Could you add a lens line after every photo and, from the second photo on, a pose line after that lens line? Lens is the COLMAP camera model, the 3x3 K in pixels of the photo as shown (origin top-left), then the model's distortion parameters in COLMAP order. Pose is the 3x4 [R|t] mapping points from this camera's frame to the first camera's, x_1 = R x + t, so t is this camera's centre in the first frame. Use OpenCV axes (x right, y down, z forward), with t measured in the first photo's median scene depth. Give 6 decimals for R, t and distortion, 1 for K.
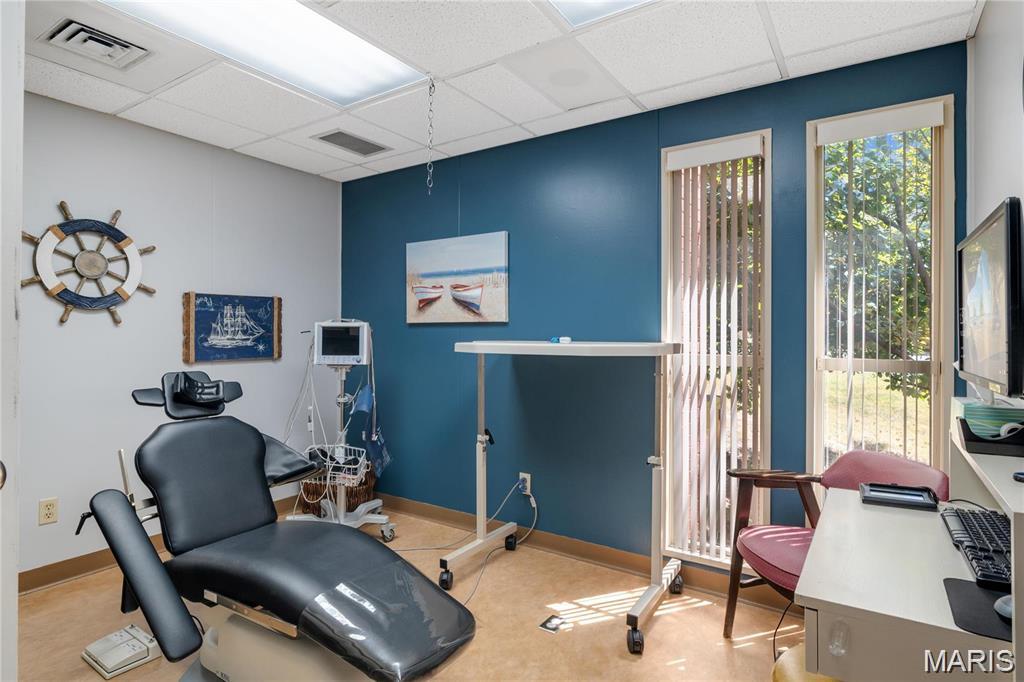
lens RADIAL K [[550.9, 0, 506.0], [0, 550.9, 326.2], [0, 0, 1]] dist [0.000482, -0.000551]
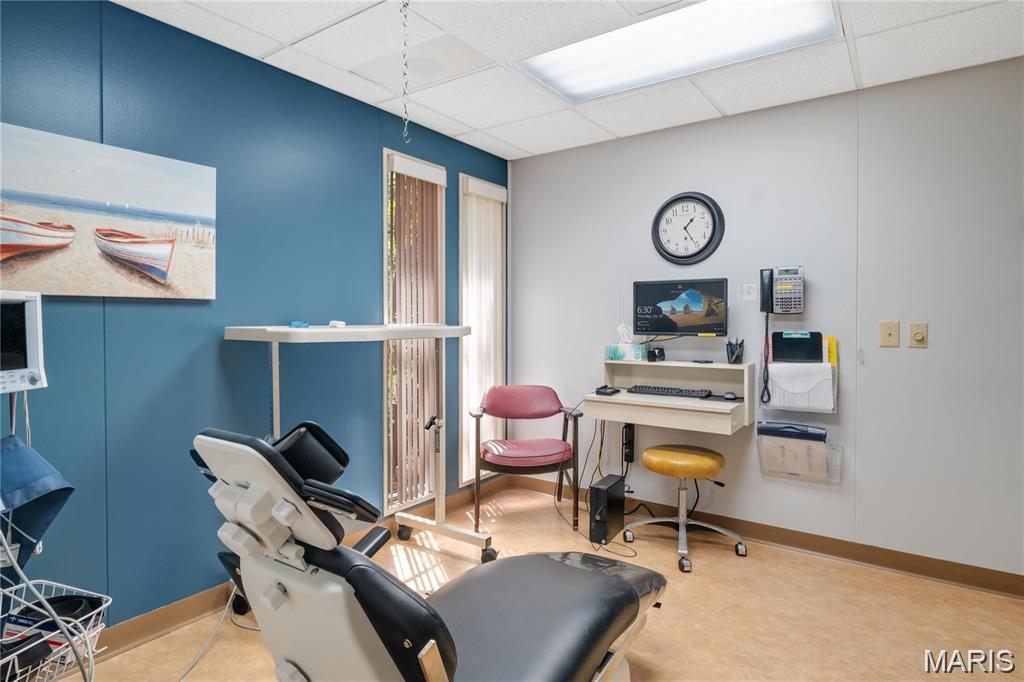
lens RADIAL K [[550.9, 0, 506.0], [0, 550.9, 326.2], [0, 0, 1]] dist [0.000482, -0.000551]
pose [[0.033724, -0.018736, 0.999256, -0.678933], [-0.021390, 0.999582, 0.019464, 0.003829], [-0.999202, -0.022030, 0.033309, 0.606735]]
